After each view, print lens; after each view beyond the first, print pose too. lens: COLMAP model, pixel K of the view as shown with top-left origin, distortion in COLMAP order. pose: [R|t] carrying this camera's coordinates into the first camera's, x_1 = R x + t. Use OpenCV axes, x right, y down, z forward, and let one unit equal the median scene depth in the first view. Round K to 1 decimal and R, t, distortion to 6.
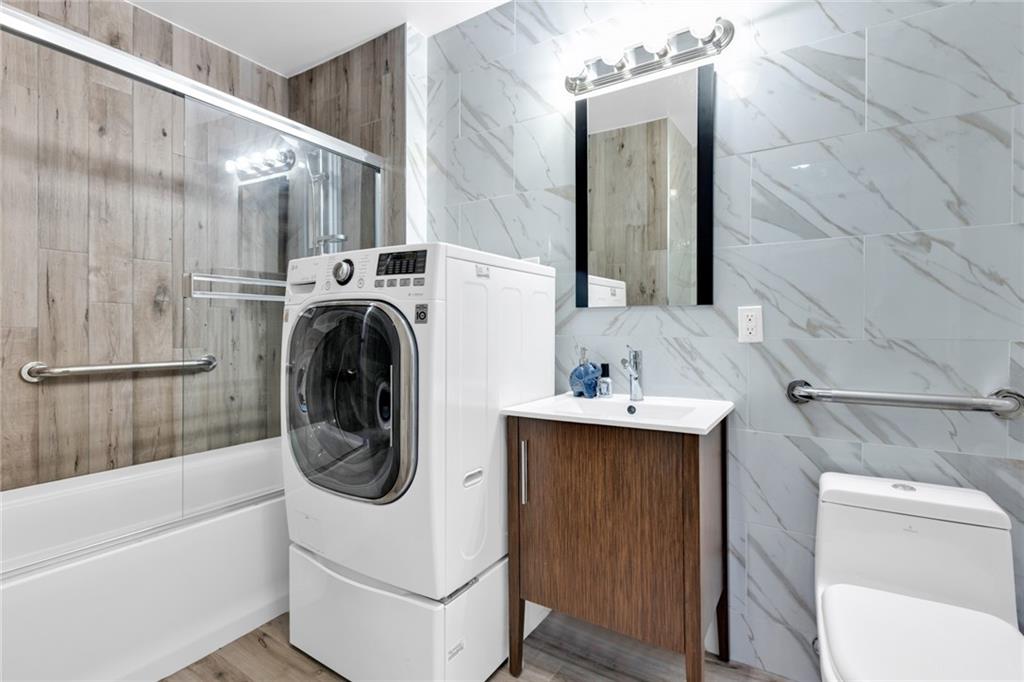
lens RADIAL K [[468.9, 0, 506.5], [0, 468.9, 331.8], [0, 0, 1]] dist [0.000864, 0.000003]
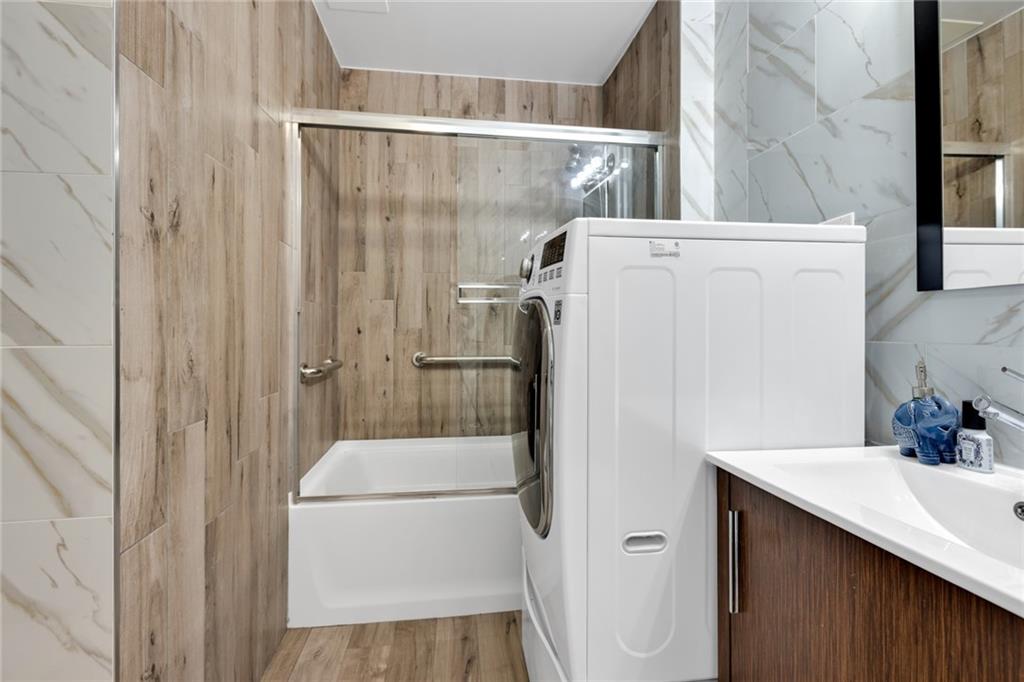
lens RADIAL K [[456.6, 0, 511.8], [0, 456.6, 326.4], [0, 0, 1]] dist [0.001568, 0.000112]
pose [[0.657281, -0.003401, -0.753638, 0.227015], [-0.003621, 0.999964, -0.007670, -0.005493], [0.753636, 0.007770, 0.657246, 0.282125]]
